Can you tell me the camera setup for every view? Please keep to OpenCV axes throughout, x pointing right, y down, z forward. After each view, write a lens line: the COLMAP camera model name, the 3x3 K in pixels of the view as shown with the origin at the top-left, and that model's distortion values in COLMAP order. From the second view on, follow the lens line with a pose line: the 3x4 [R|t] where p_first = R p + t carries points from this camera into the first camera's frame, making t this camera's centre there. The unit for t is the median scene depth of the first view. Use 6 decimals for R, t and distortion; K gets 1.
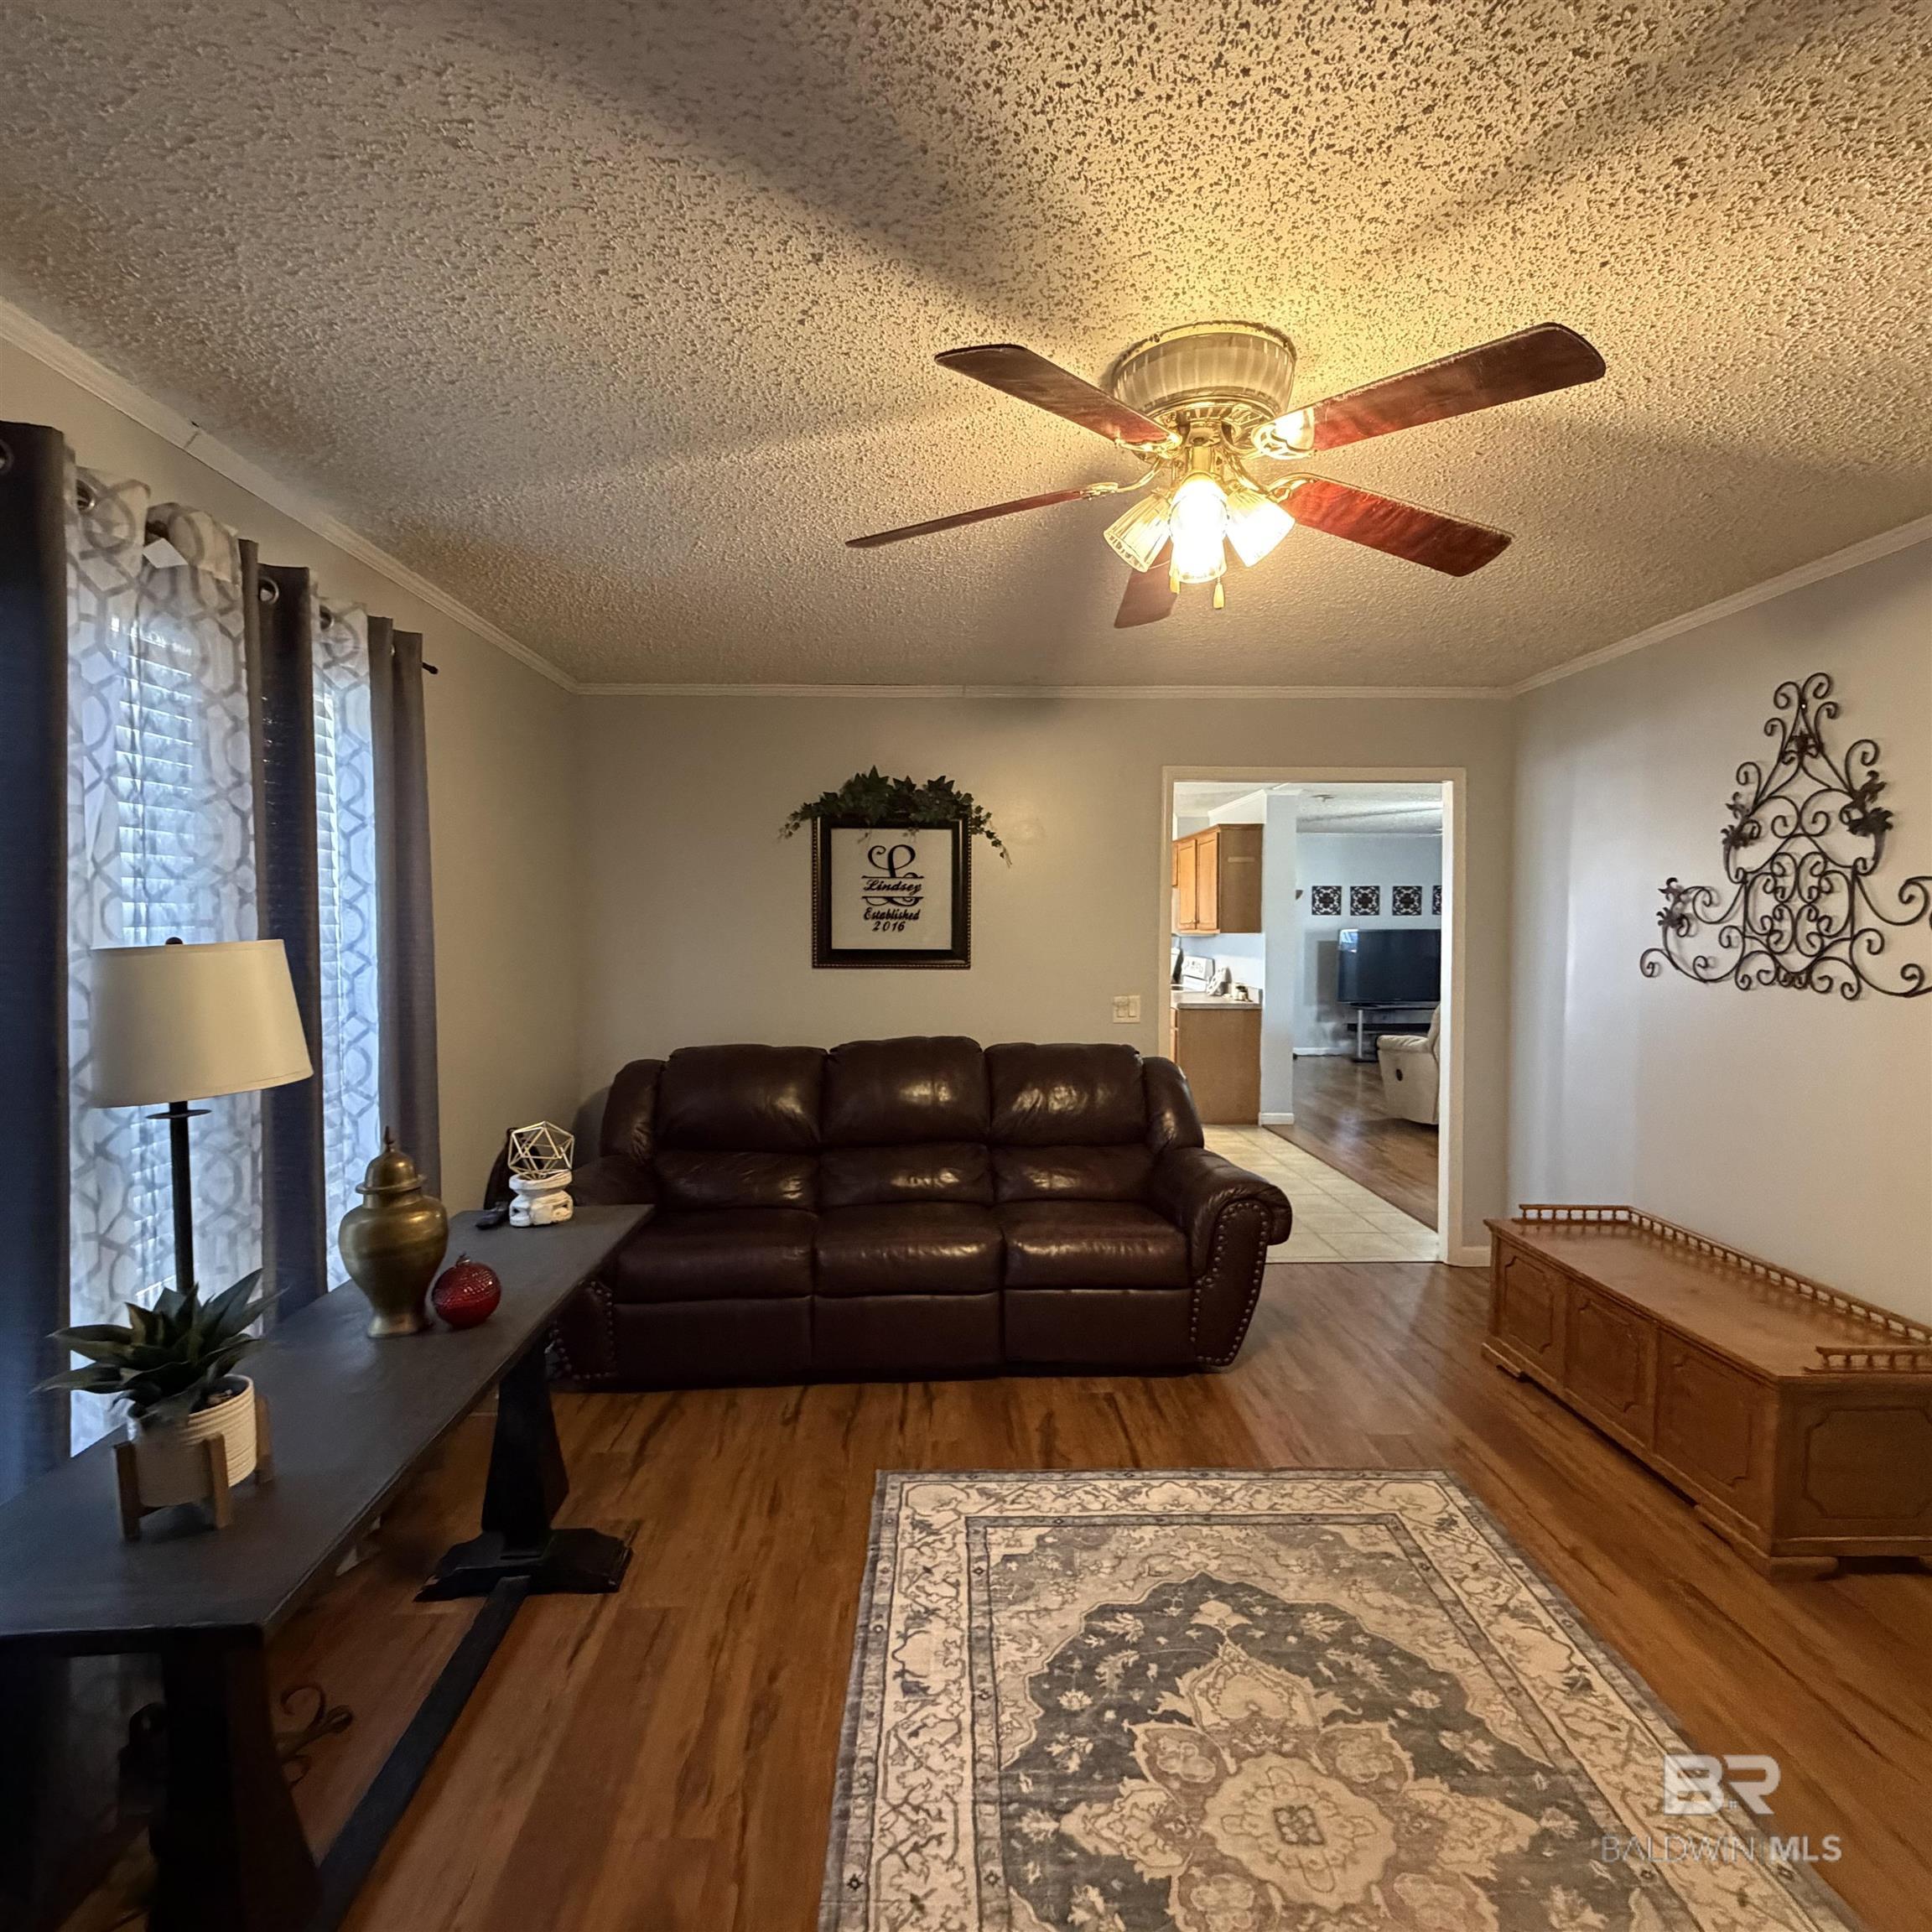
lens RADIAL K [[1032.9, 0, 958.5], [0, 1032.9, 967.2], [0, 0, 1]] dist [0.002561, 0.000900]
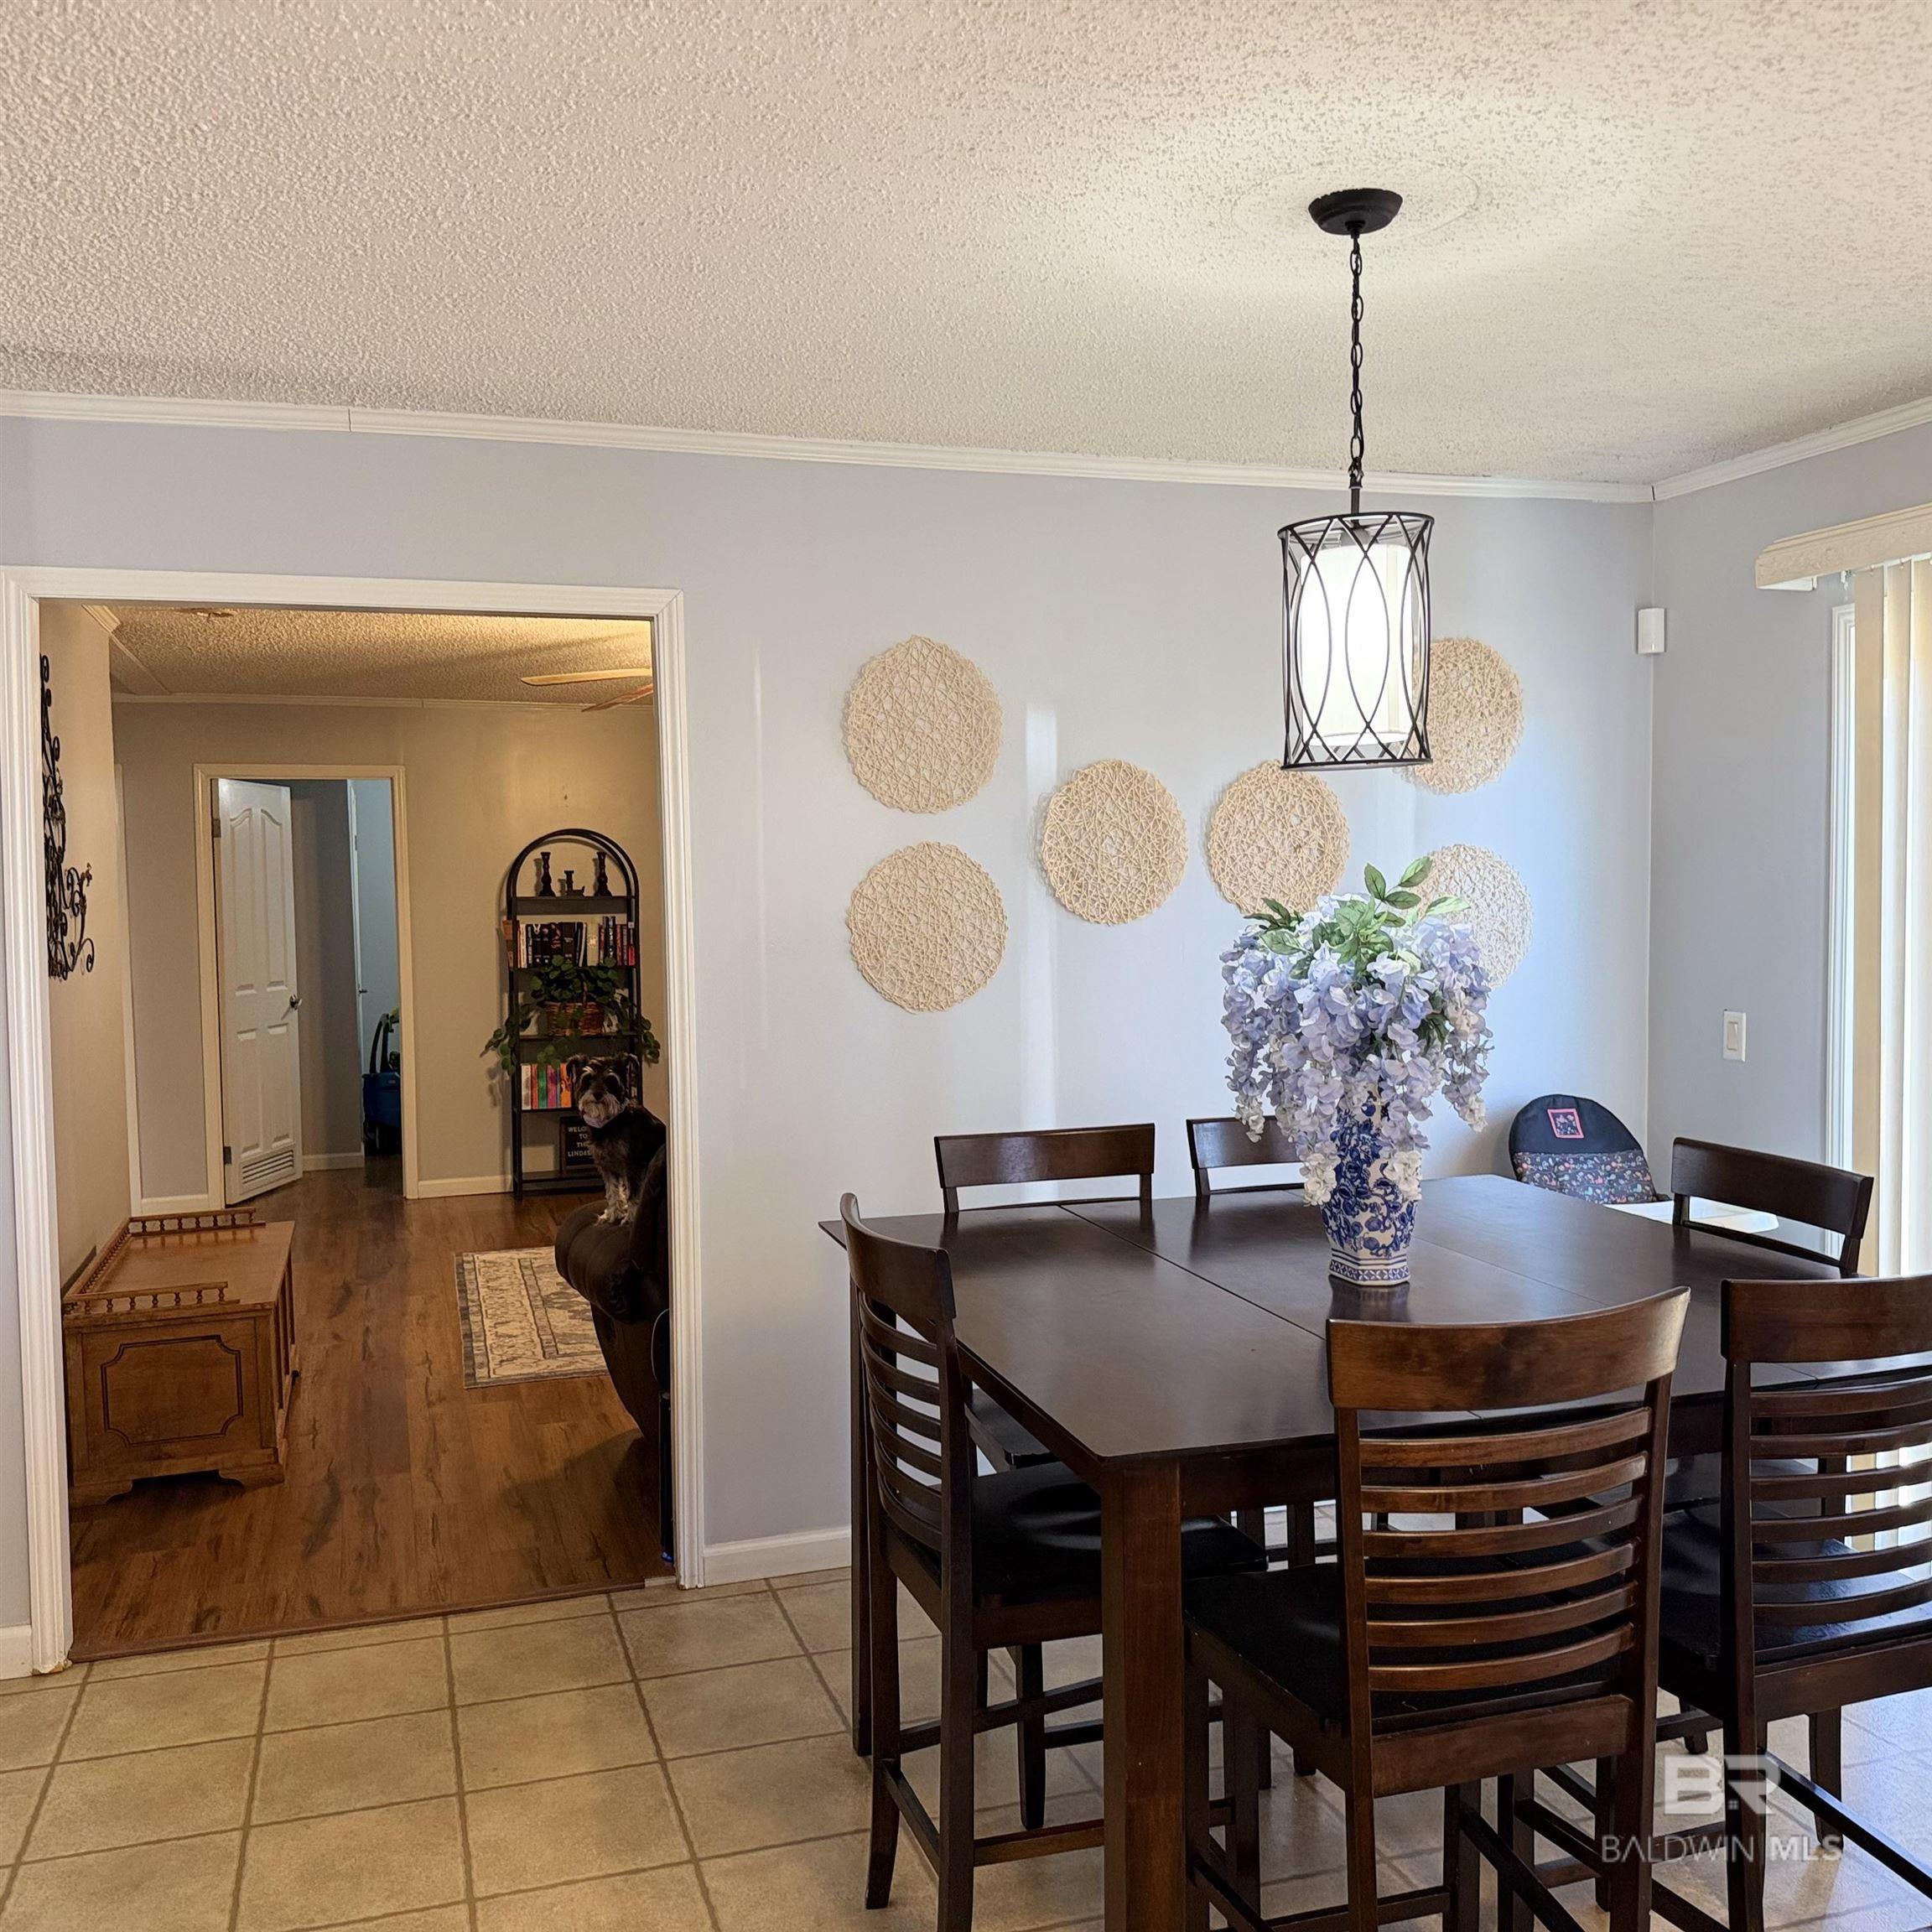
lens RADIAL K [[1811.5, 0, 975.9], [0, 1811.5, 996.3], [0, 0, 1]] dist [0.097392, 0.000000]
pose [[-0.959398, 0.034121, -0.279985, 0.686643], [0.005616, 0.994770, 0.101987, -0.194682], [0.282001, 0.096274, -0.954572, 4.258011]]
